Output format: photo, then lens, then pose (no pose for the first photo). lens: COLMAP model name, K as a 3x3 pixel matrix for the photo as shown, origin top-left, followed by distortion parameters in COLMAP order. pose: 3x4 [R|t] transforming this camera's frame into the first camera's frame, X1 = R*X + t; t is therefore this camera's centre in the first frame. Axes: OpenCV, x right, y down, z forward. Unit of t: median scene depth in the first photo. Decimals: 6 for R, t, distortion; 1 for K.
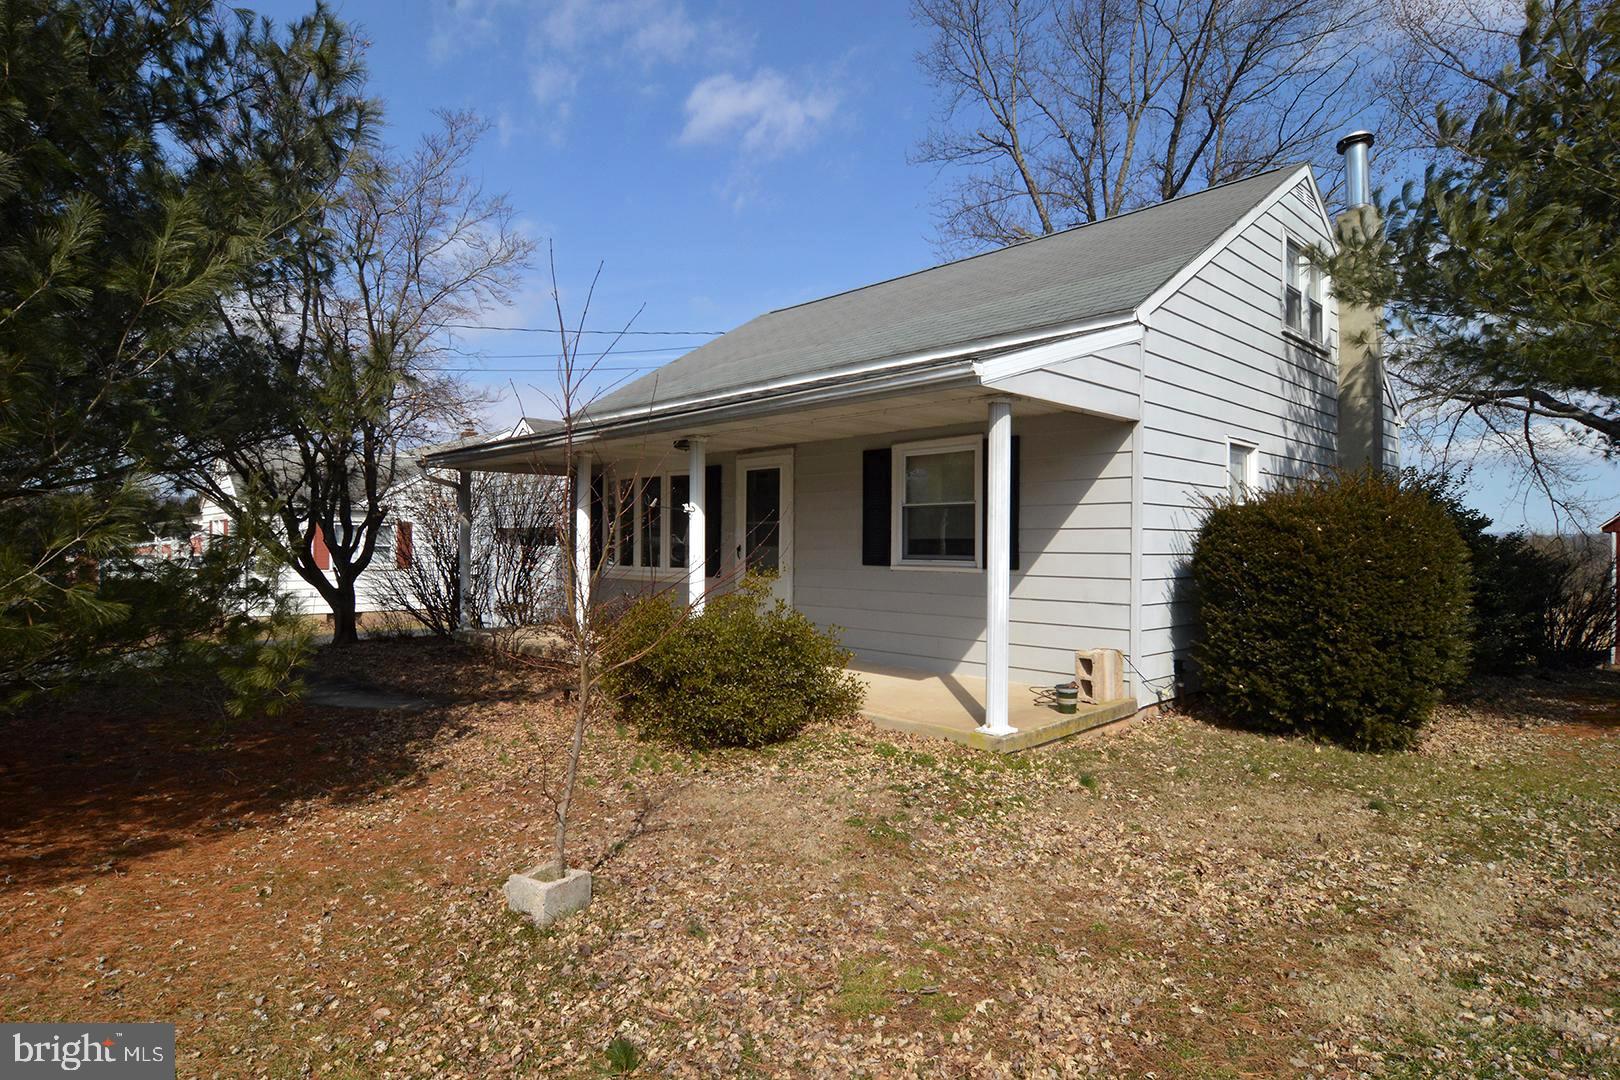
lens RADIAL K [[870.0, 0, 810.0], [0, 870.0, 540.0], [0, 0, 1]] dist [0.000643, -0.013201]
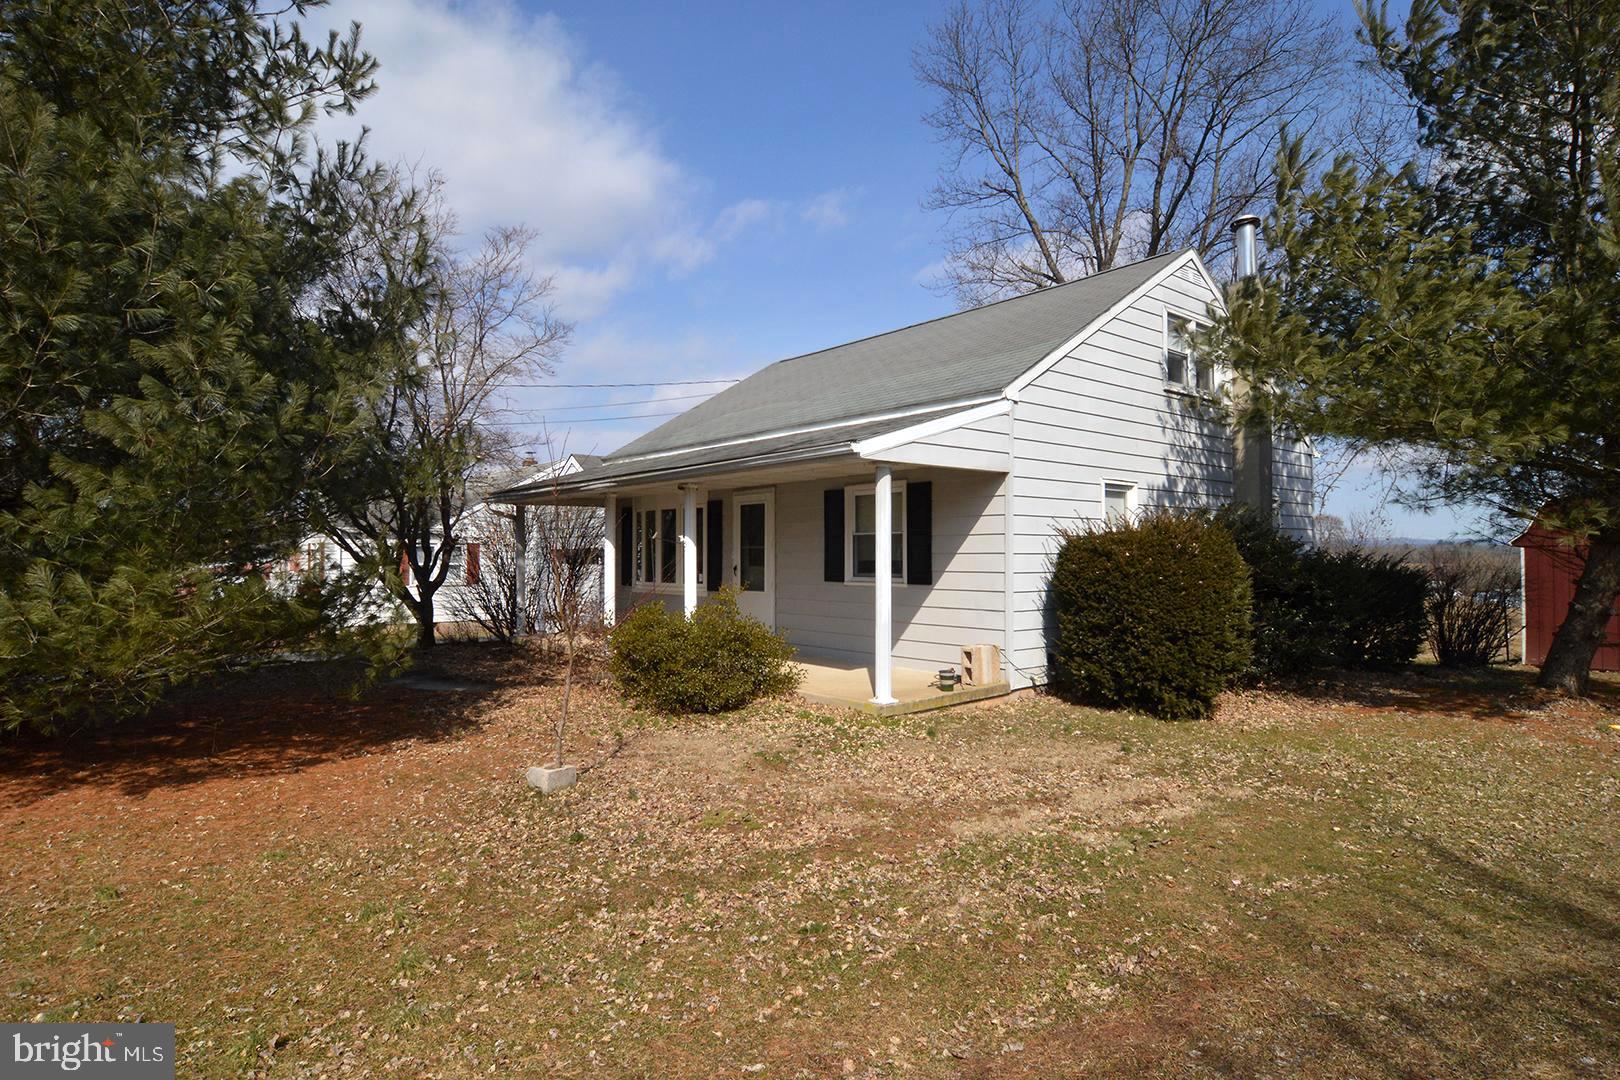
lens RADIAL K [[870.0, 0, 810.0], [0, 870.0, 540.0], [0, 0, 1]] dist [0.000643, -0.013201]
pose [[0.997675, -0.009213, -0.067520, 0.167431], [0.008286, 0.999868, -0.014000, -0.018130], [0.067640, 0.013408, 0.997620, -0.349263]]
